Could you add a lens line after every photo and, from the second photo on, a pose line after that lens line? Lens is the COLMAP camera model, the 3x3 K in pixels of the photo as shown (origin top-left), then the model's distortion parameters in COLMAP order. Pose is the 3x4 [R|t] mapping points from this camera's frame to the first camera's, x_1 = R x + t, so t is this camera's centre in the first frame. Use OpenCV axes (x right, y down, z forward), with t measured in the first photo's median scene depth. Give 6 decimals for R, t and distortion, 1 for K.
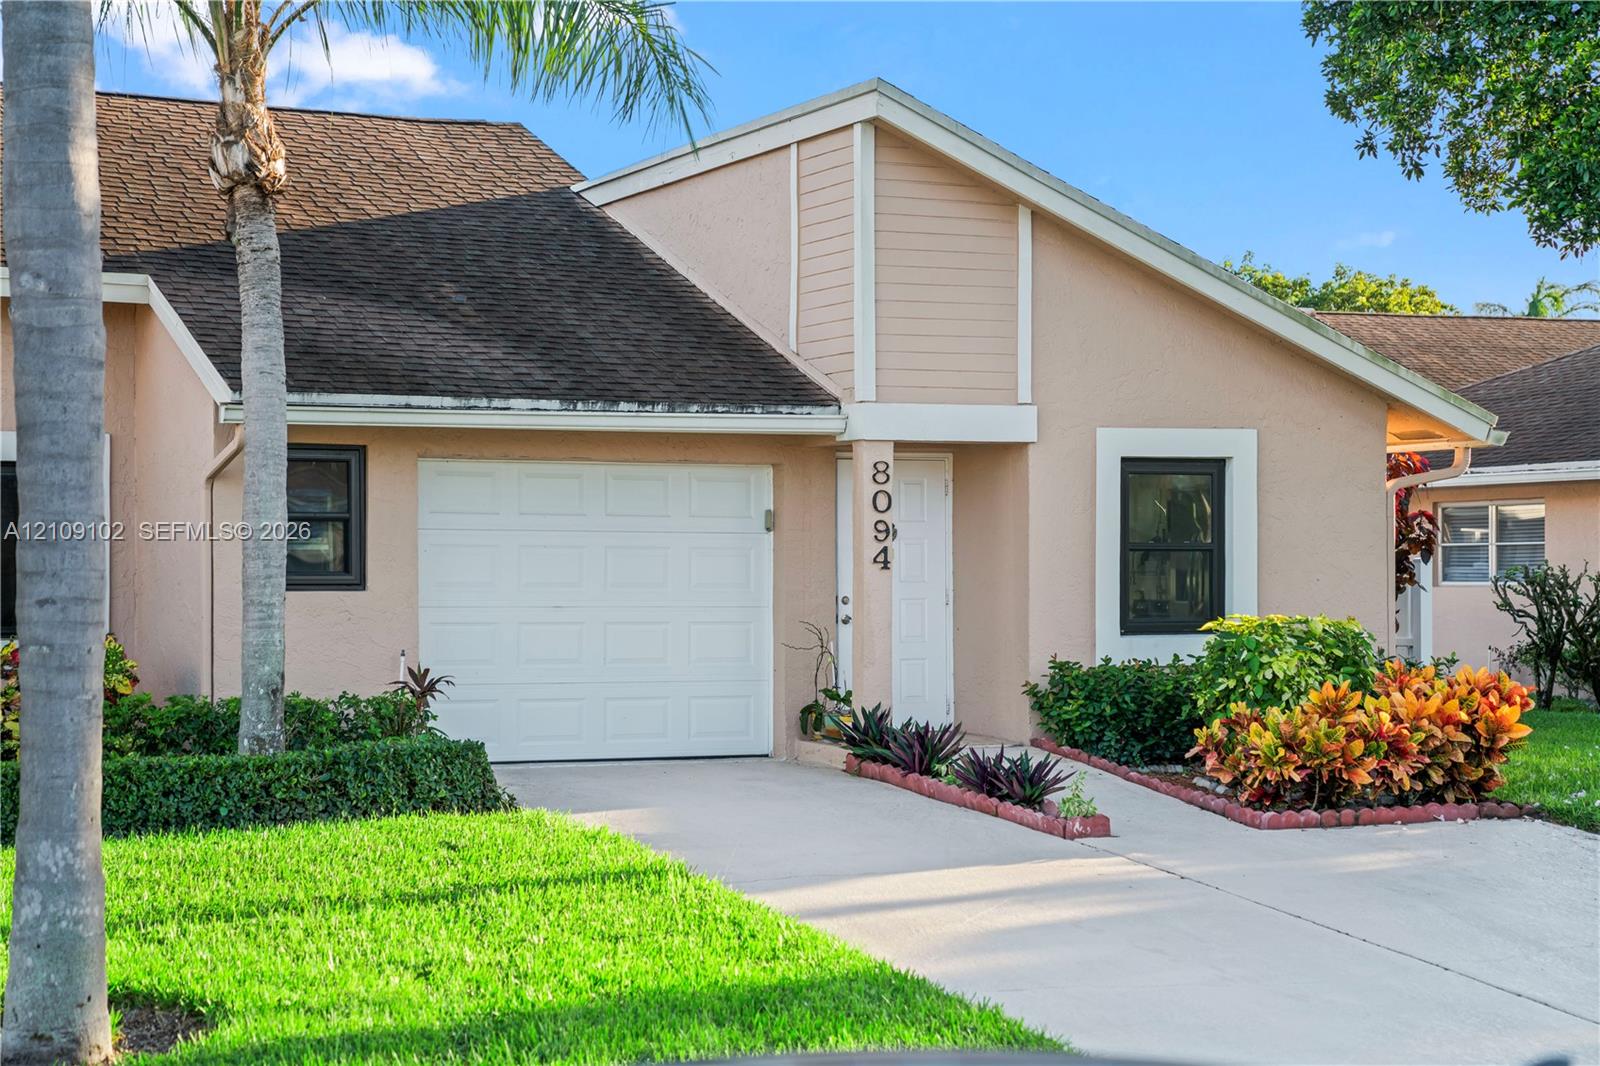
lens RADIAL K [[2867.6, 0, 799.8], [0, 2867.6, 534.2], [0, 0, 1]] dist [0.082466, 0.000000]
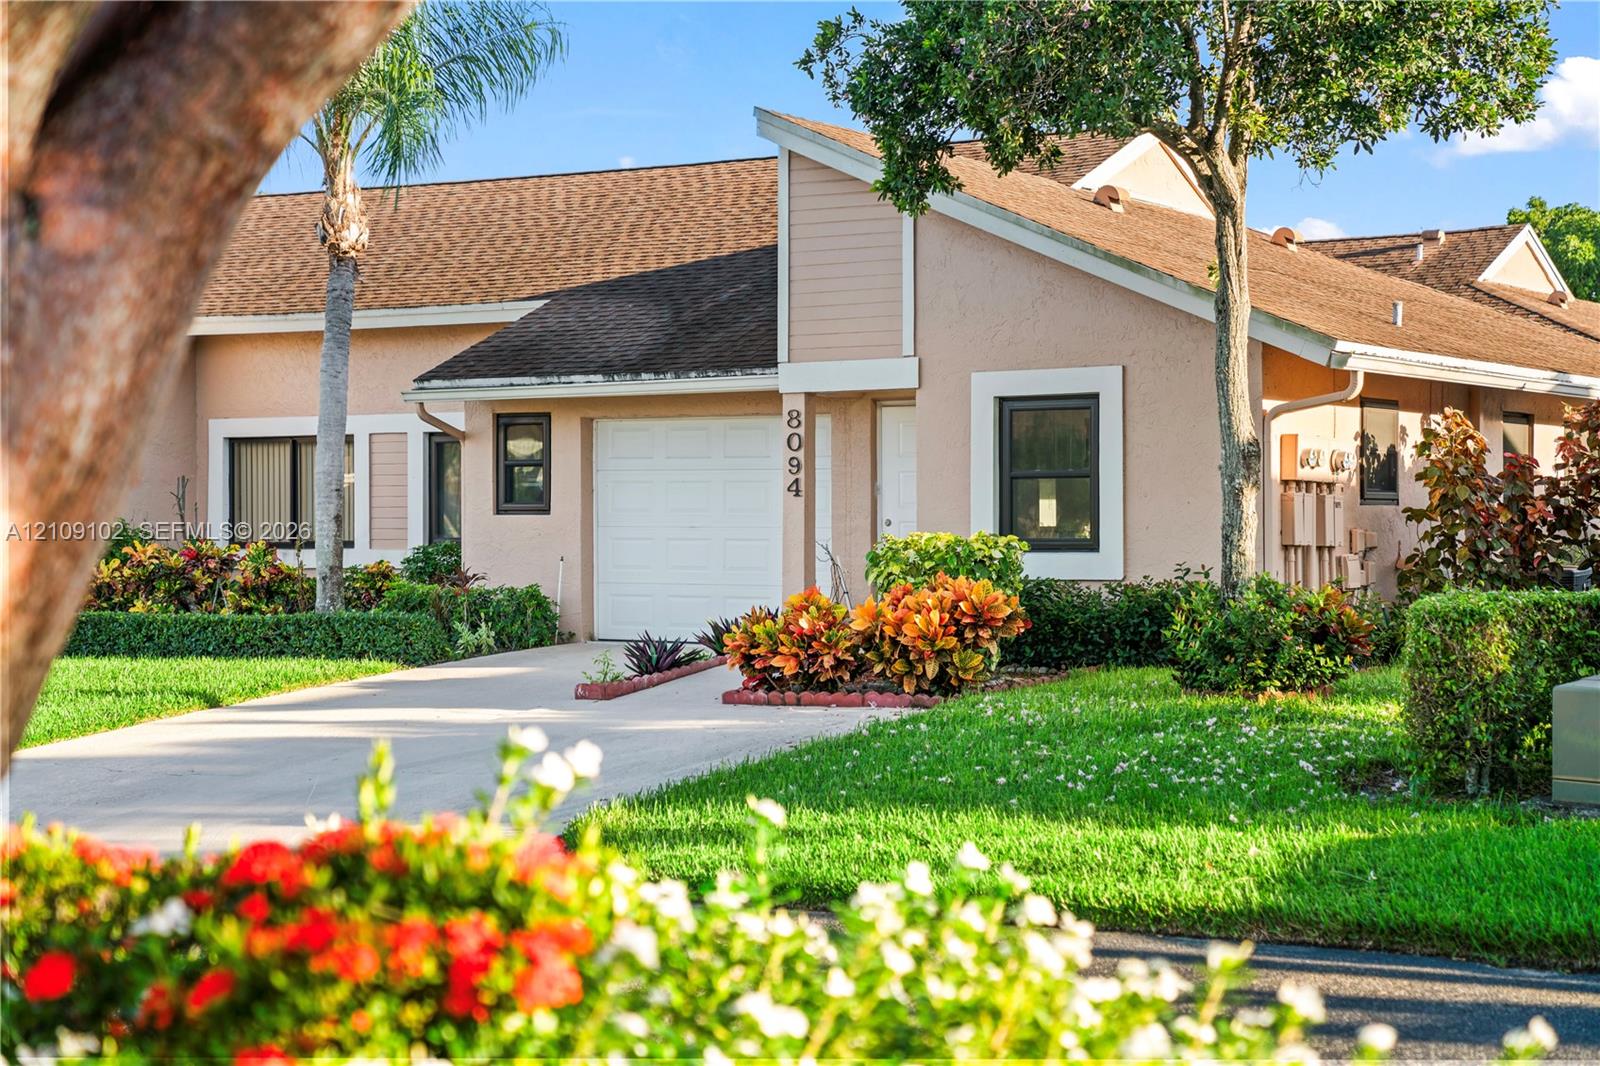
lens RADIAL K [[2867.6, 0, 799.0], [0, 2867.6, 534.3], [0, 0, 1]] dist [0.082466, 0.000000]
pose [[0.554032, 0.000961, -0.832495, 1.080250], [0.012665, 0.999874, 0.009582, 0.017065], [0.832399, -0.015853, 0.553950, 0.312719]]
